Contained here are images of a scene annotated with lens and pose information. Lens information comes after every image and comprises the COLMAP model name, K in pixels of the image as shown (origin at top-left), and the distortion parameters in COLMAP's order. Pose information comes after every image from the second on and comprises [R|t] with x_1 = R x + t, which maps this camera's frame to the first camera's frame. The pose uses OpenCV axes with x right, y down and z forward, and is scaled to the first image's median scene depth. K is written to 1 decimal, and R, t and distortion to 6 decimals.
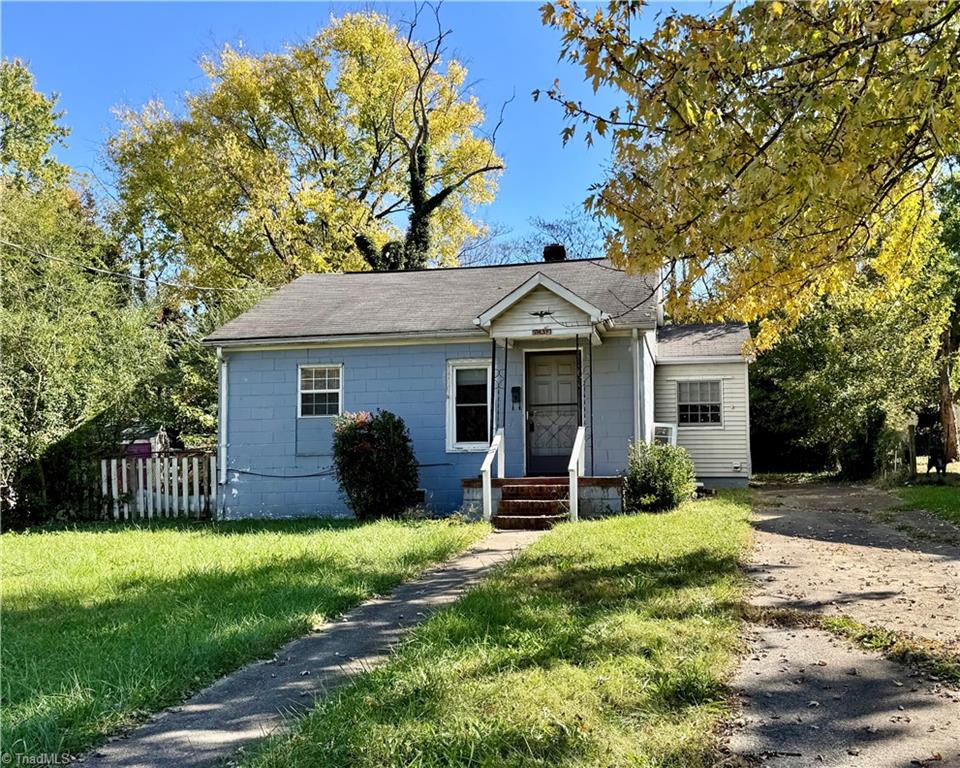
lens RADIAL K [[915.8, 0, 482.5], [0, 915.8, 383.8], [0, 0, 1]] dist [0.070868, 0.000000]
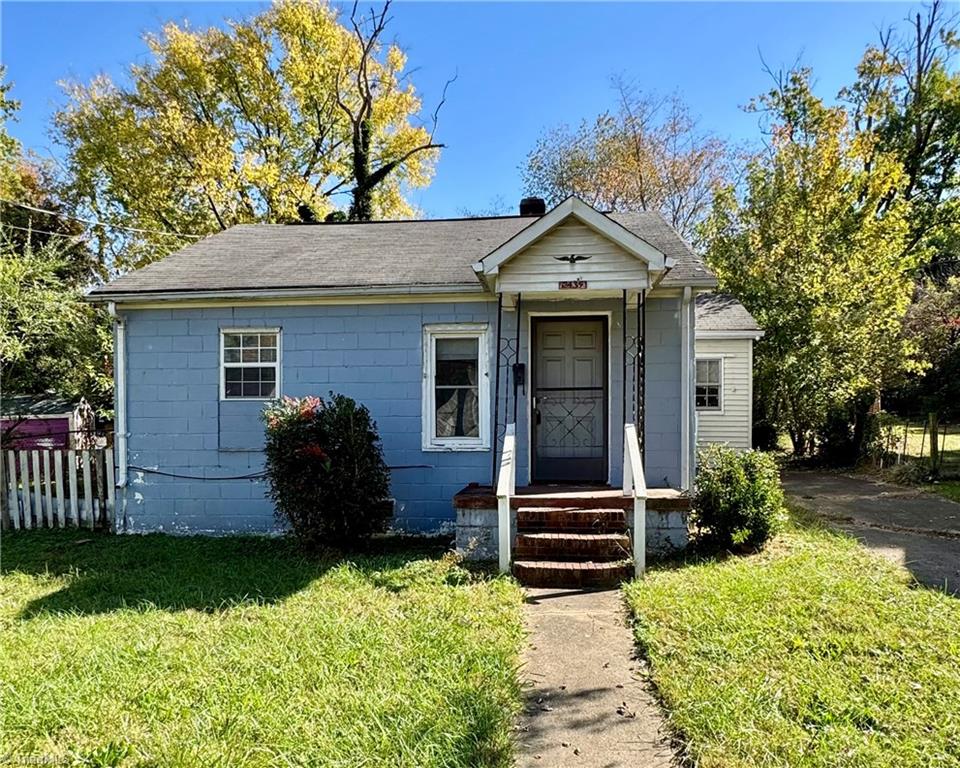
lens RADIAL K [[818.6, 0, 493.4], [0, 818.6, 447.8], [0, 0, 1]] dist [-0.030696, 0.049858]
pose [[0.995460, 0.007638, 0.094877, -0.041814], [-0.018056, 0.993830, 0.109432, -0.000952], [-0.093456, -0.110649, 0.989456, 0.309320]]
